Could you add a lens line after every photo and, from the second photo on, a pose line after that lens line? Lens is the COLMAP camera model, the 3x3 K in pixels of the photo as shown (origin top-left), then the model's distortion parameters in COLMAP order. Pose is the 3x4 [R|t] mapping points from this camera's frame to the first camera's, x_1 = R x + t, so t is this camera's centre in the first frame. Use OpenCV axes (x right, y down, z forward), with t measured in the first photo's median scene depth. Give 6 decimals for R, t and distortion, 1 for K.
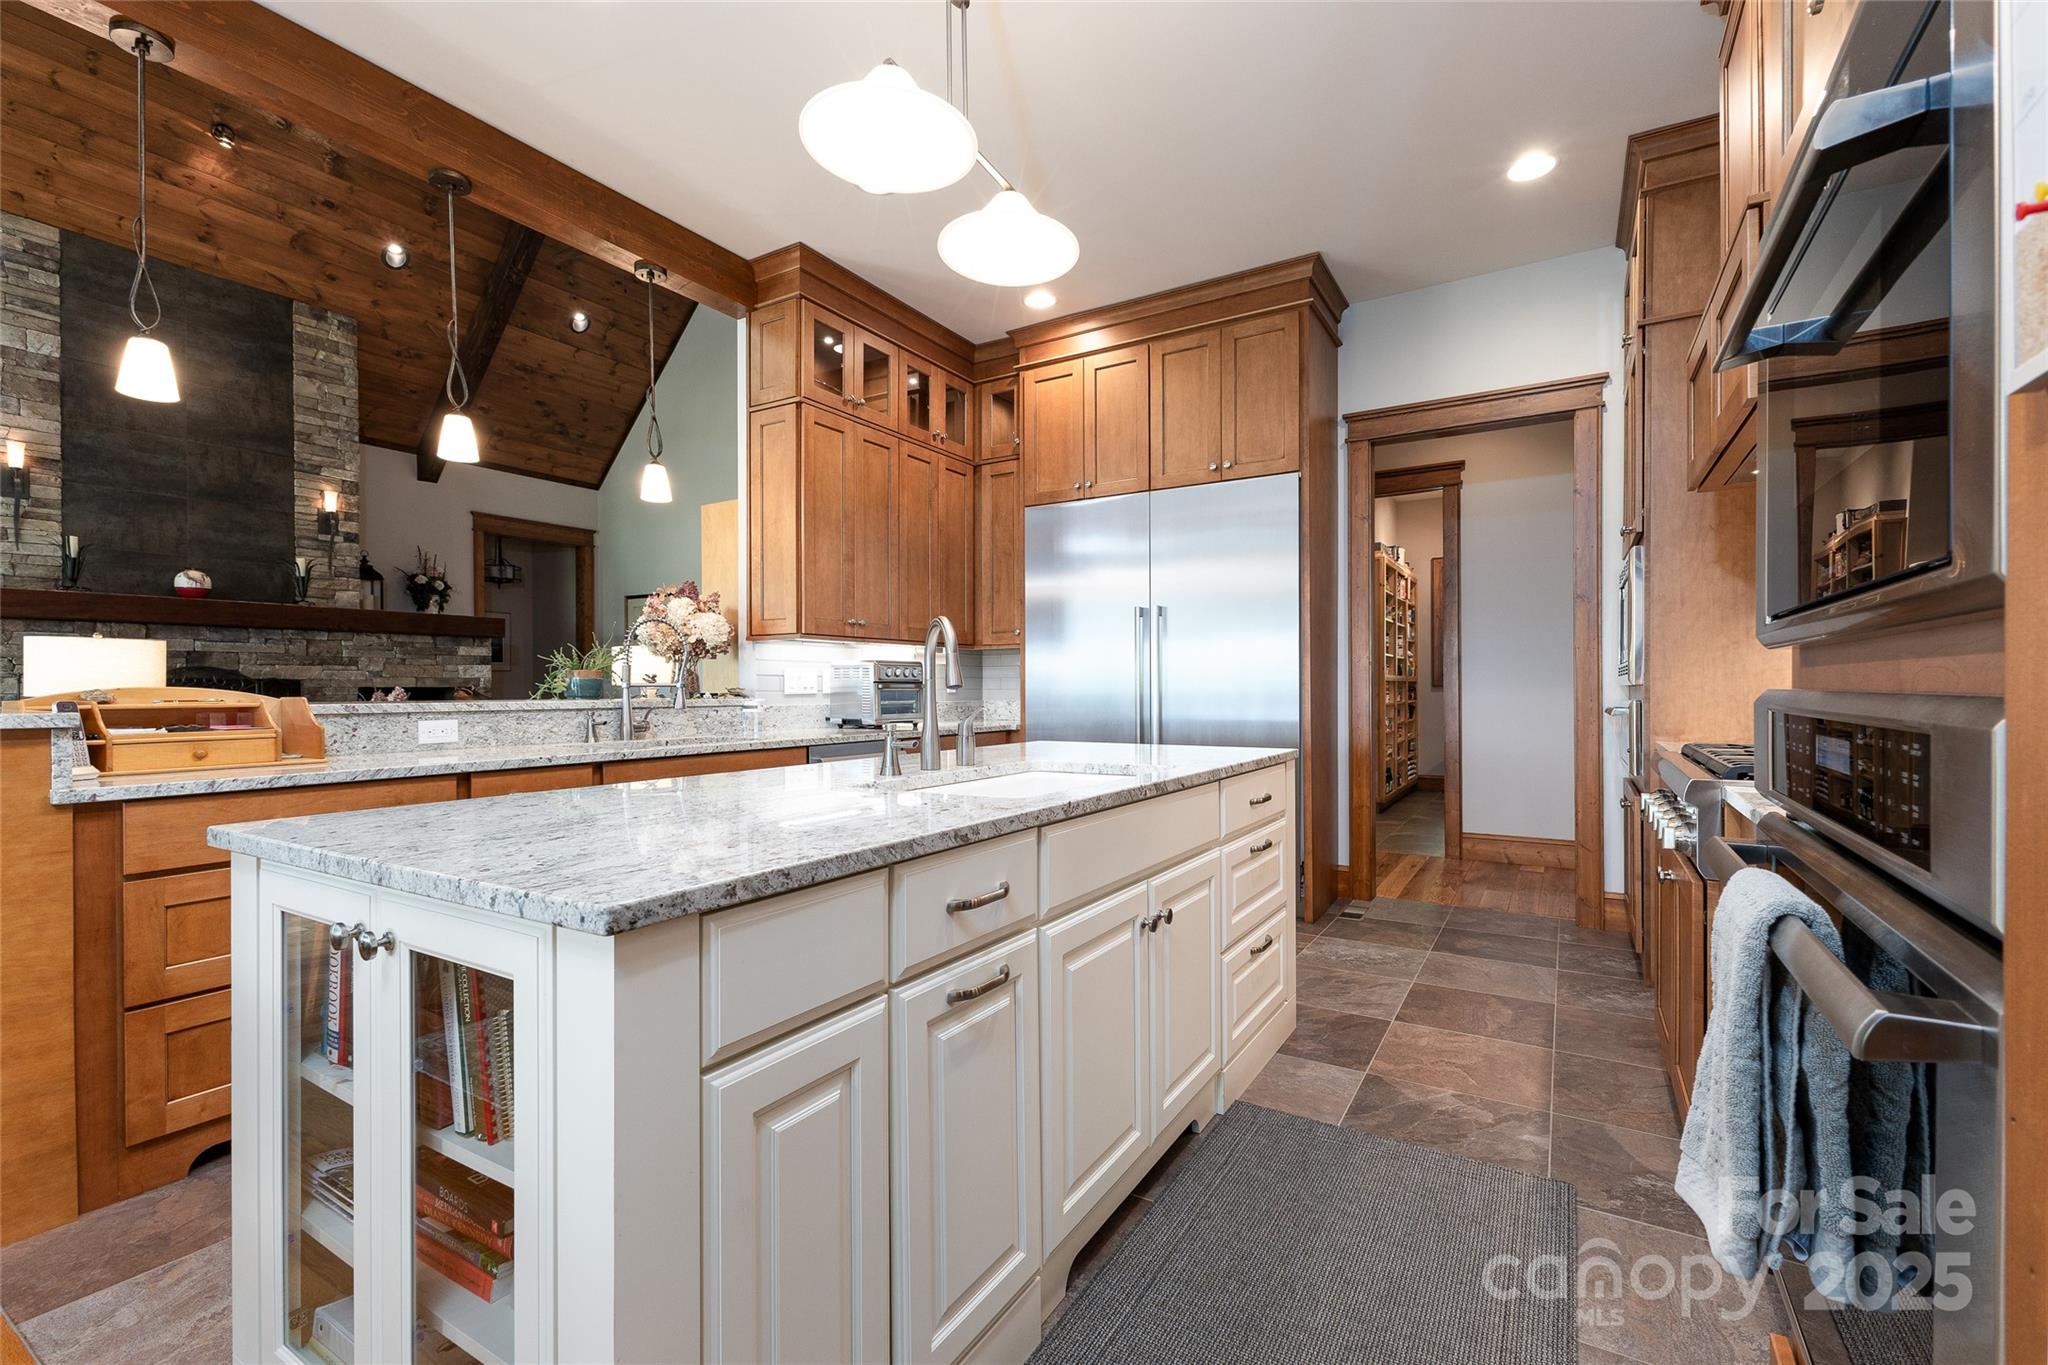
lens RADIAL K [[883.1, 0, 1009.3], [0, 883.1, 684.9], [0, 0, 1]] dist [0.010598, -0.003572]
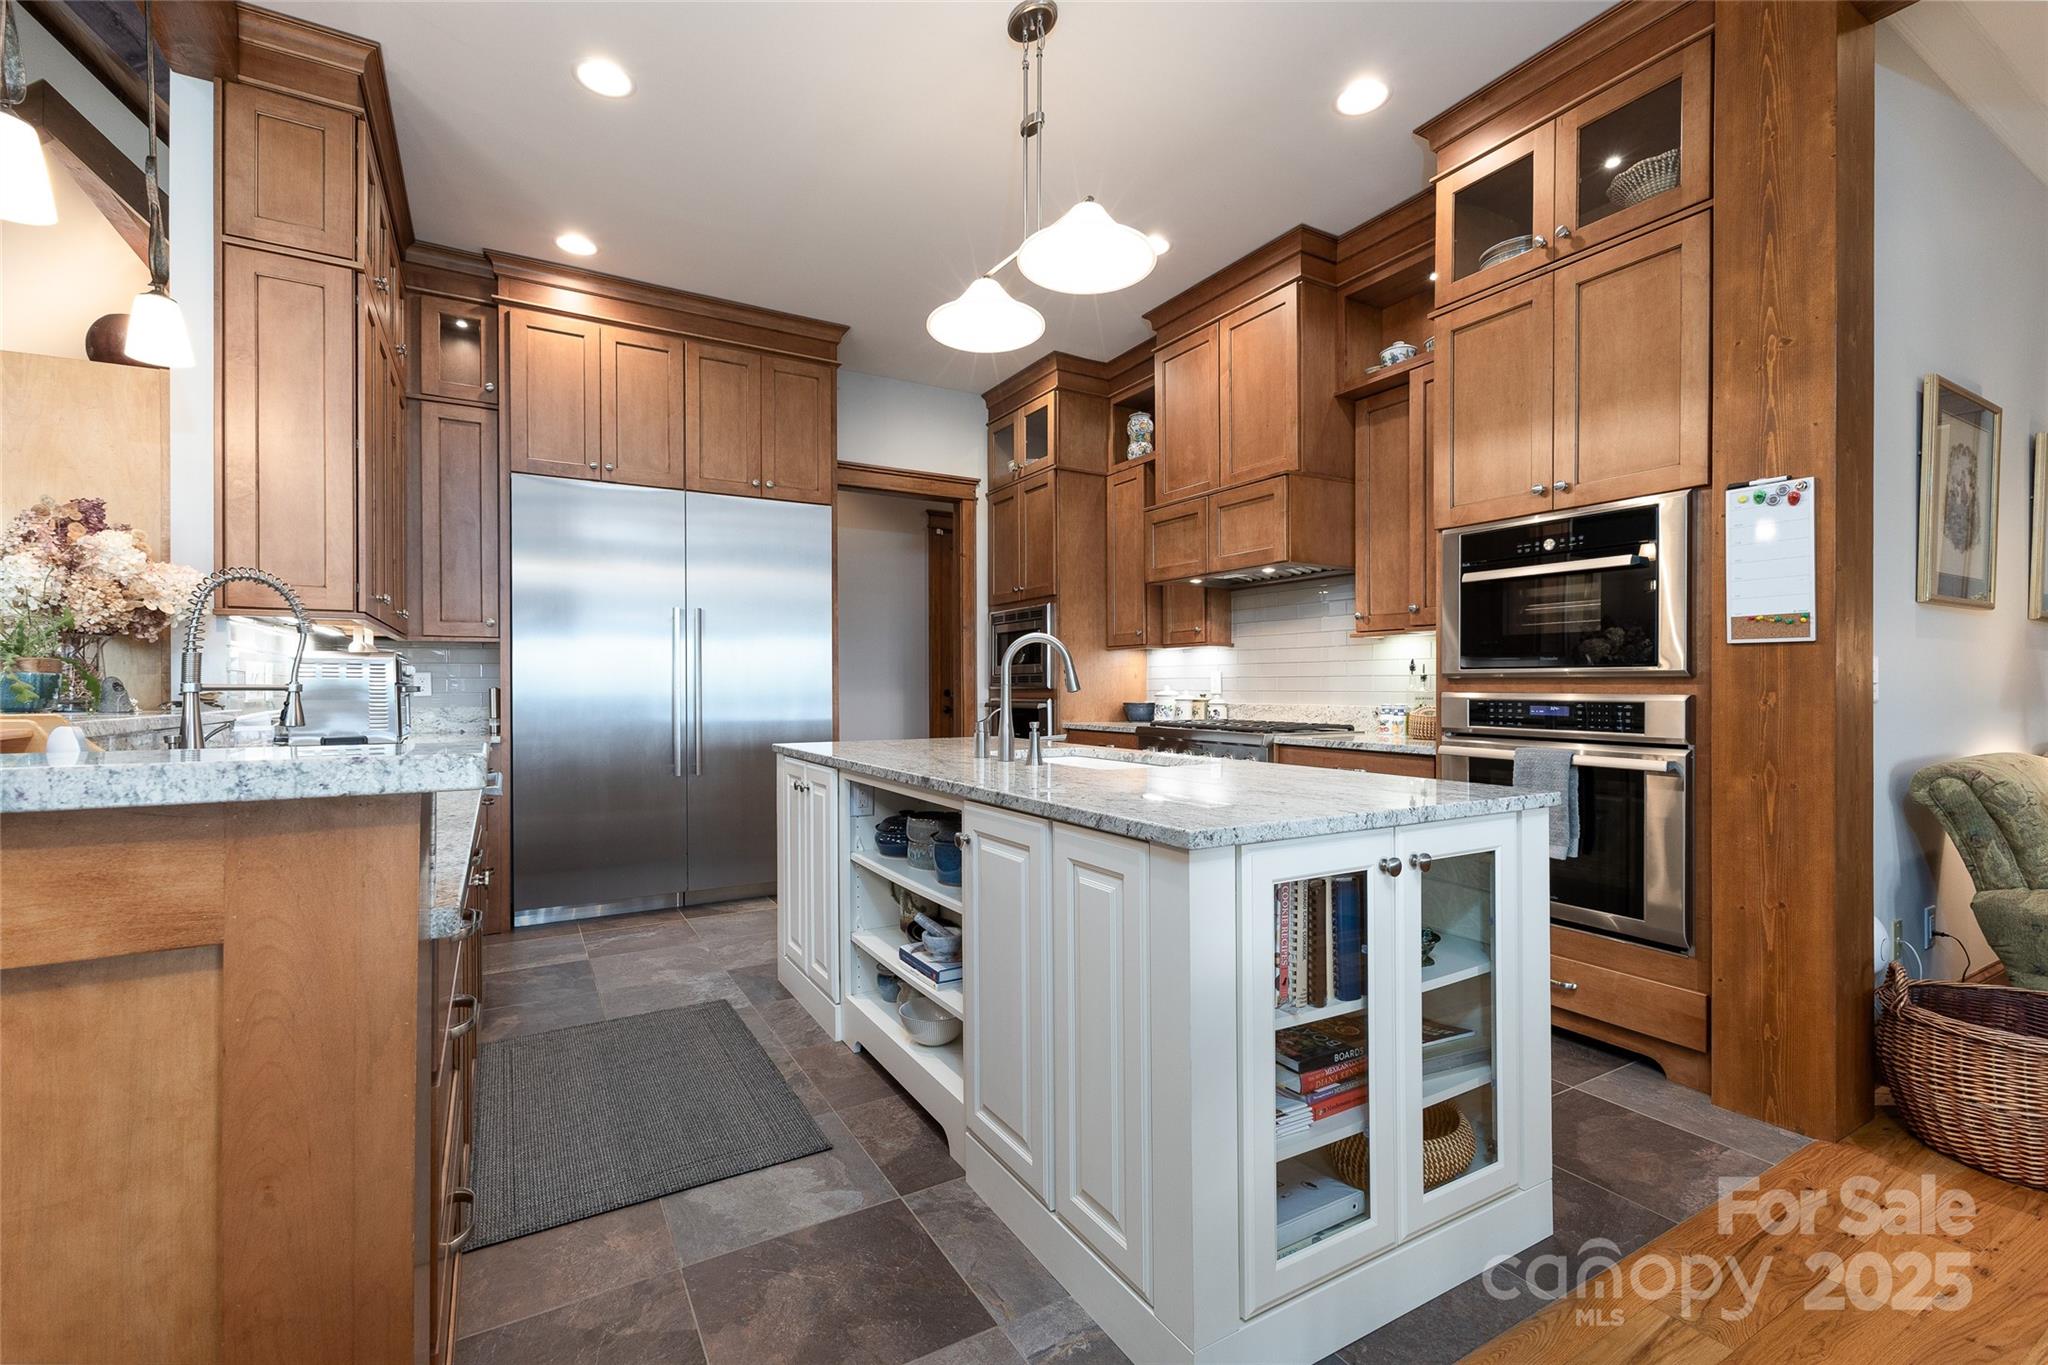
lens RADIAL K [[883.1, 0, 1026.6], [0, 883.1, 687.4], [0, 0, 1]] dist [0.010598, -0.003572]
pose [[0.470842, 0.000405, 0.882217, -0.531592], [-0.000068, 1.000000, -0.000423, 0.000210], [-0.882218, 0.000139, 0.470842, 0.201866]]
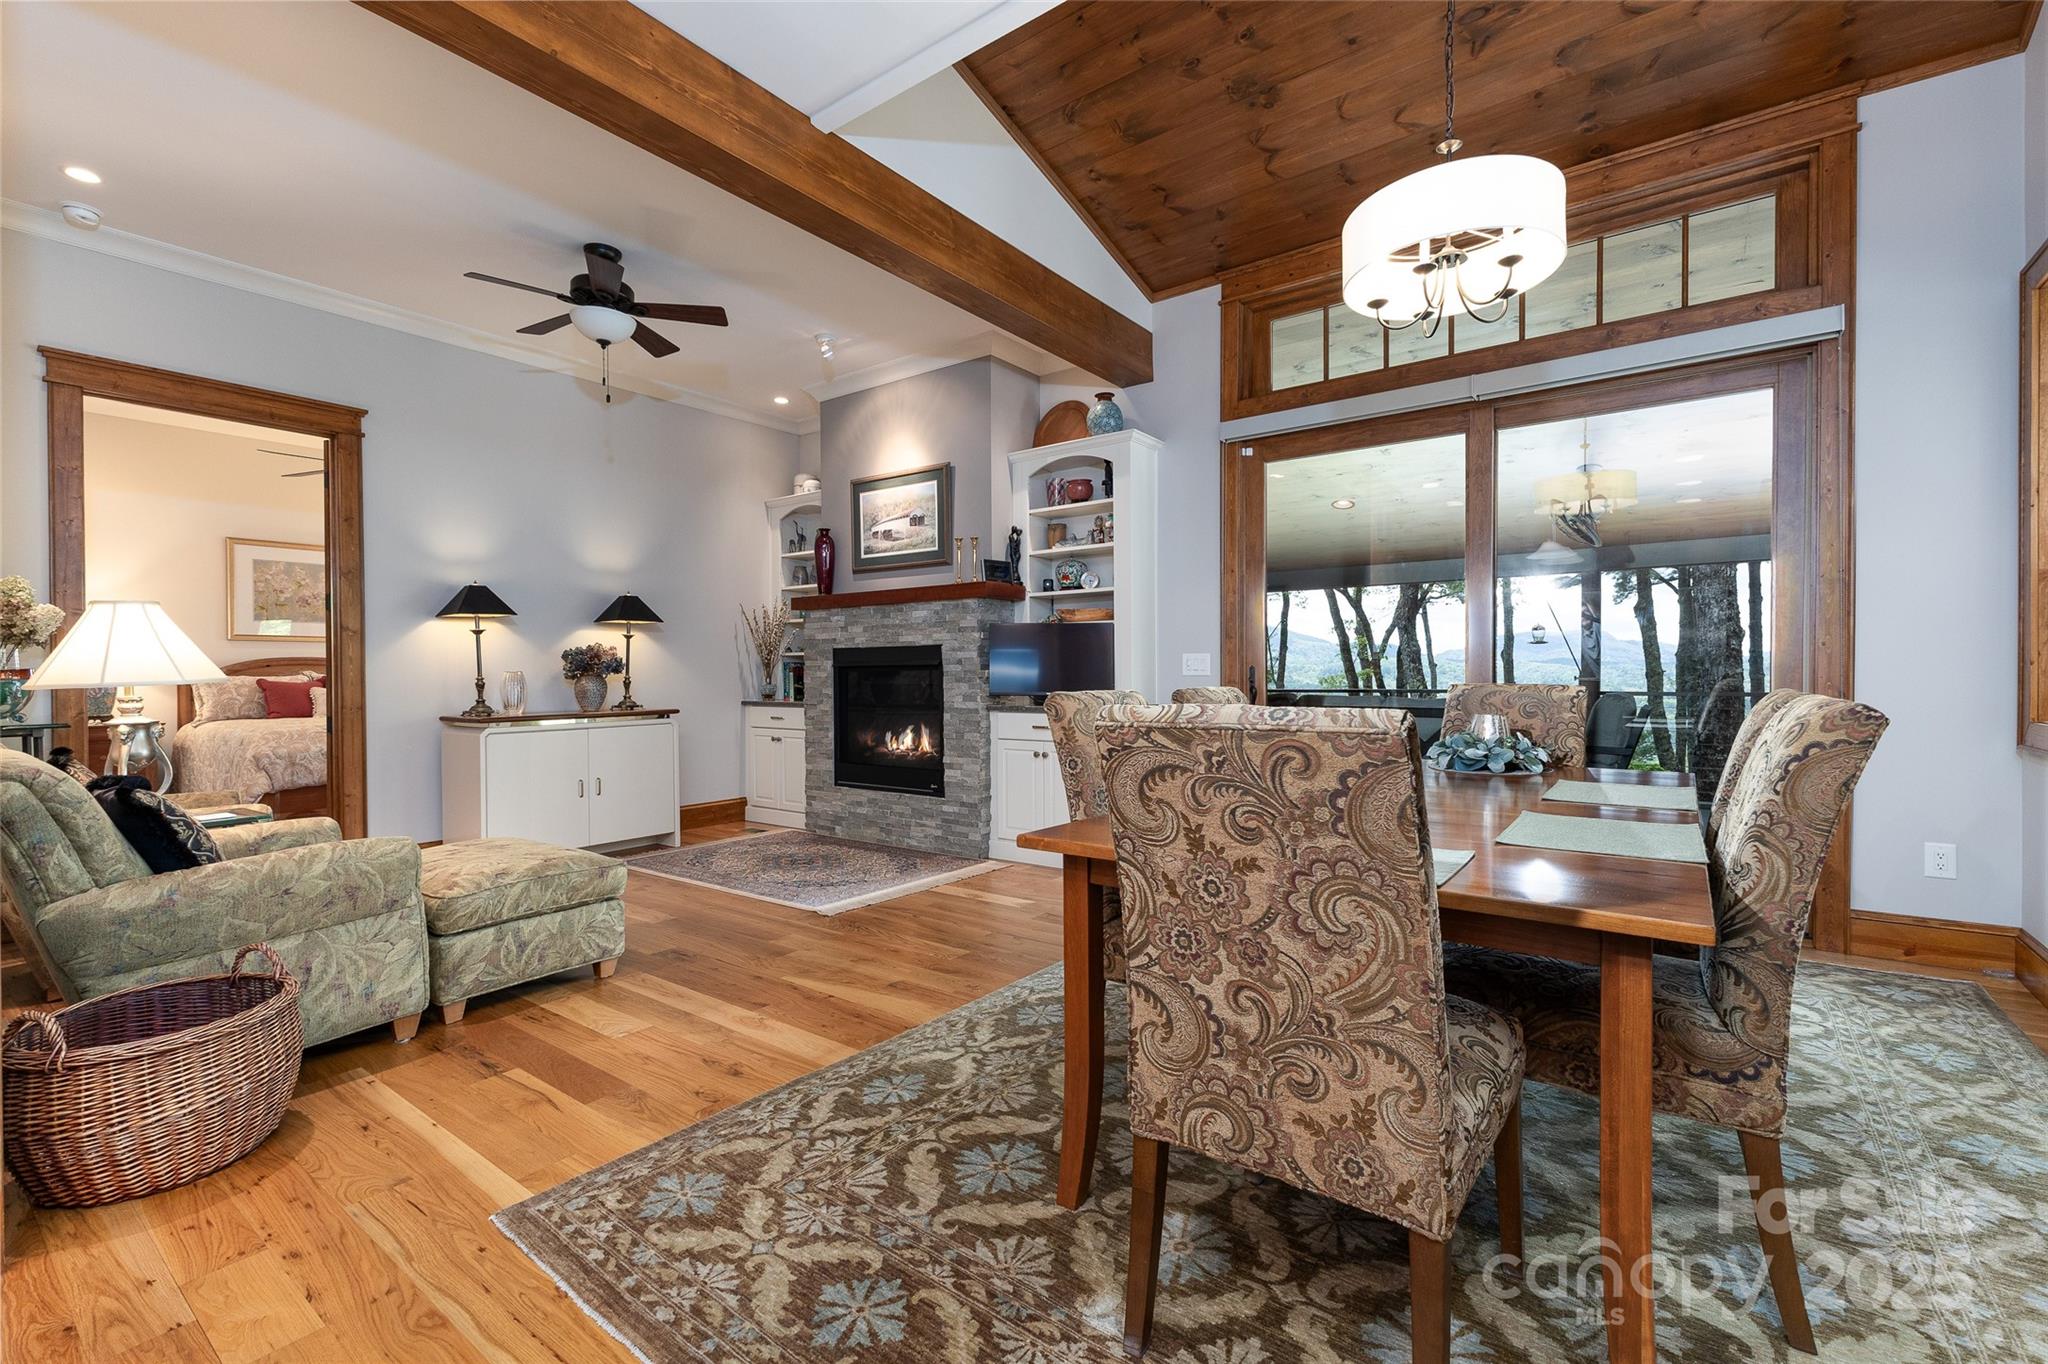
lens RADIAL K [[883.1, 0, 1022.5], [0, 883.1, 680.8], [0, 0, 1]] dist [0.010598, -0.003572]
pose [[-0.995929, 0.008845, 0.089709, -0.360815], [0.009721, 0.999909, 0.009334, 0.004102], [-0.089619, 0.010168, -0.995924, 0.356721]]
